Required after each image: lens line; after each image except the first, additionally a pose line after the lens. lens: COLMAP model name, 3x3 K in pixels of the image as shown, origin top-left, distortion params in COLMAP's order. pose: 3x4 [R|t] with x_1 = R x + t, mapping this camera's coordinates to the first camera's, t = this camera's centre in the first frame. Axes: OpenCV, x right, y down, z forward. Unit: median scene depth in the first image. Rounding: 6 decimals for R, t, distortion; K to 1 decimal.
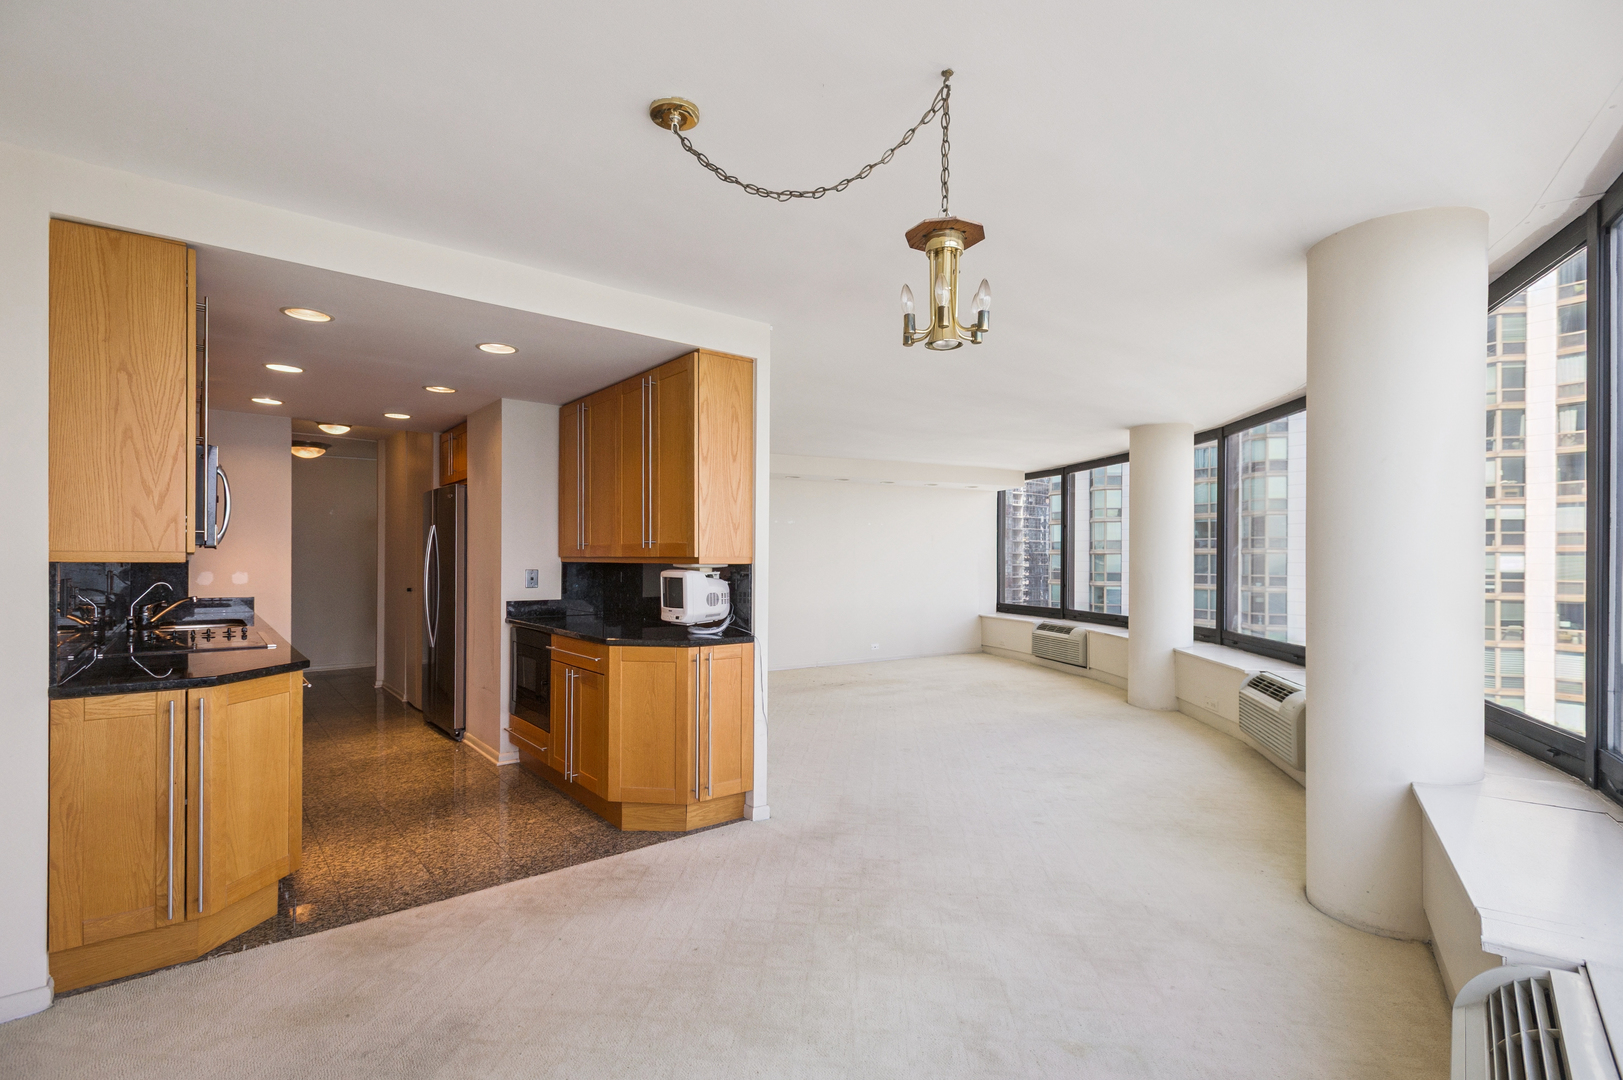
lens RADIAL K [[784.0, 0, 815.9], [0, 784.0, 543.3], [0, 0, 1]] dist [0.001695, -0.000531]
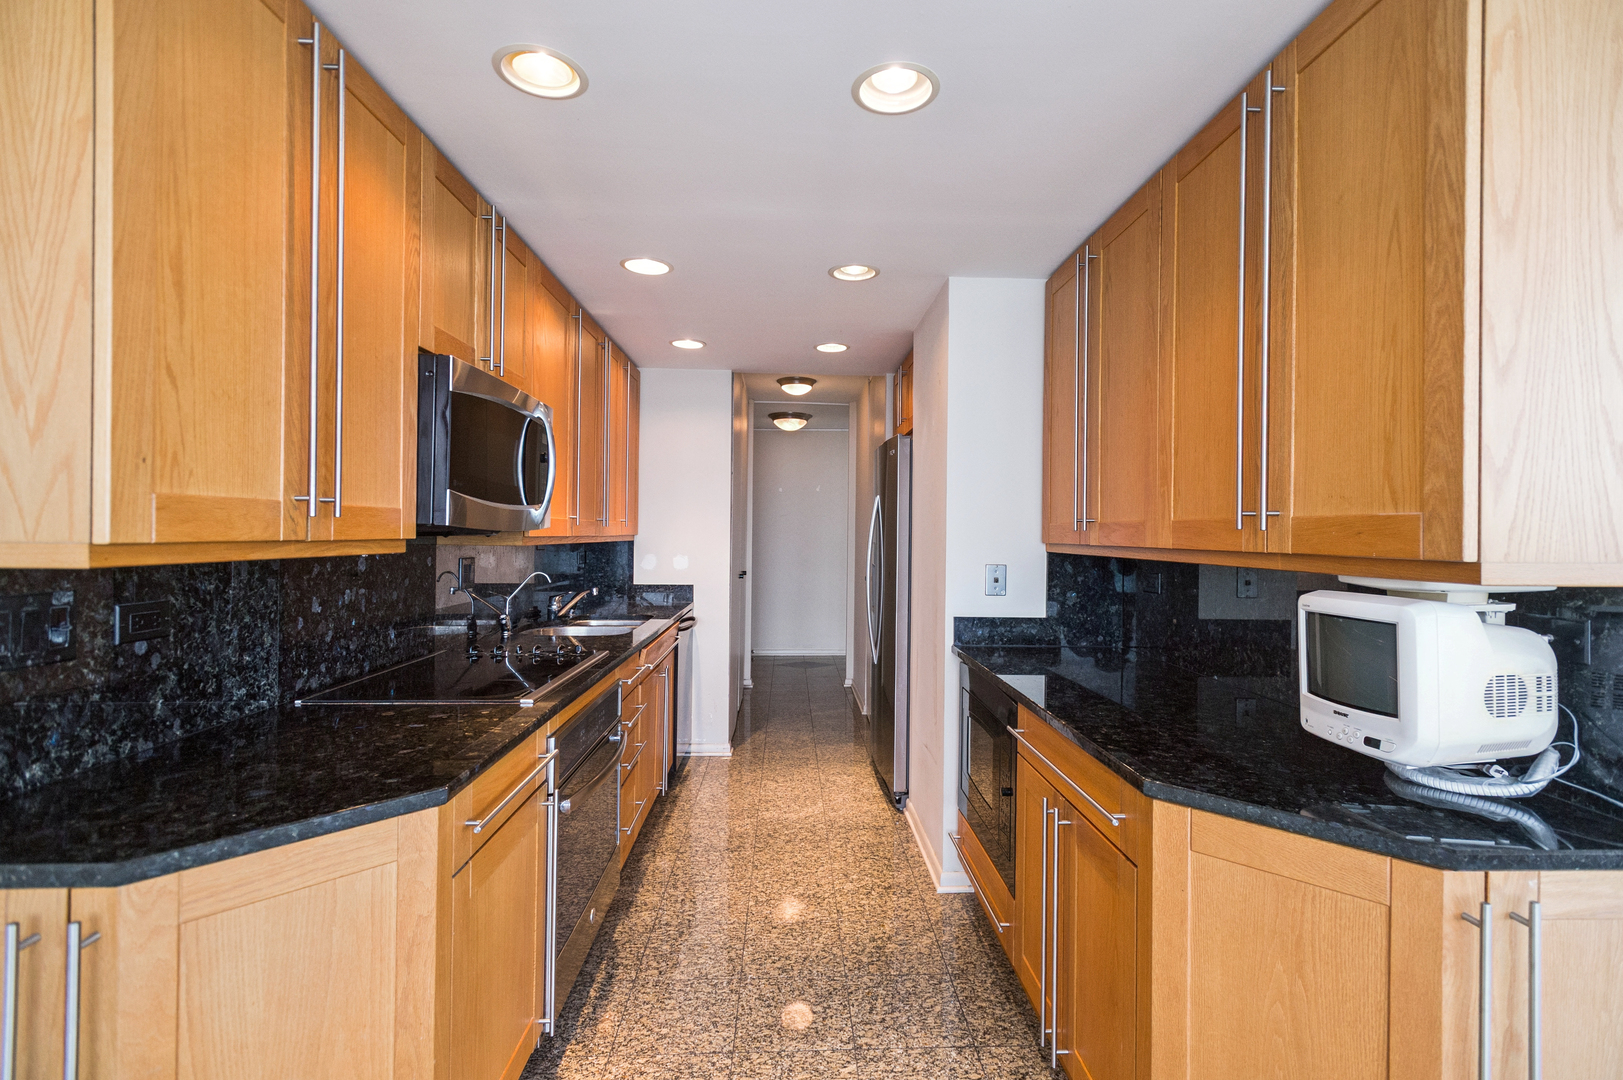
lens RADIAL K [[784.0, 0, 815.9], [0, 784.0, 543.3], [0, 0, 1]] dist [0.001695, -0.000531]
pose [[0.812509, 0.013422, -0.582795, -0.169368], [0.004333, 0.999568, 0.029061, 0.000611], [0.582933, -0.026138, 0.812100, 0.576508]]
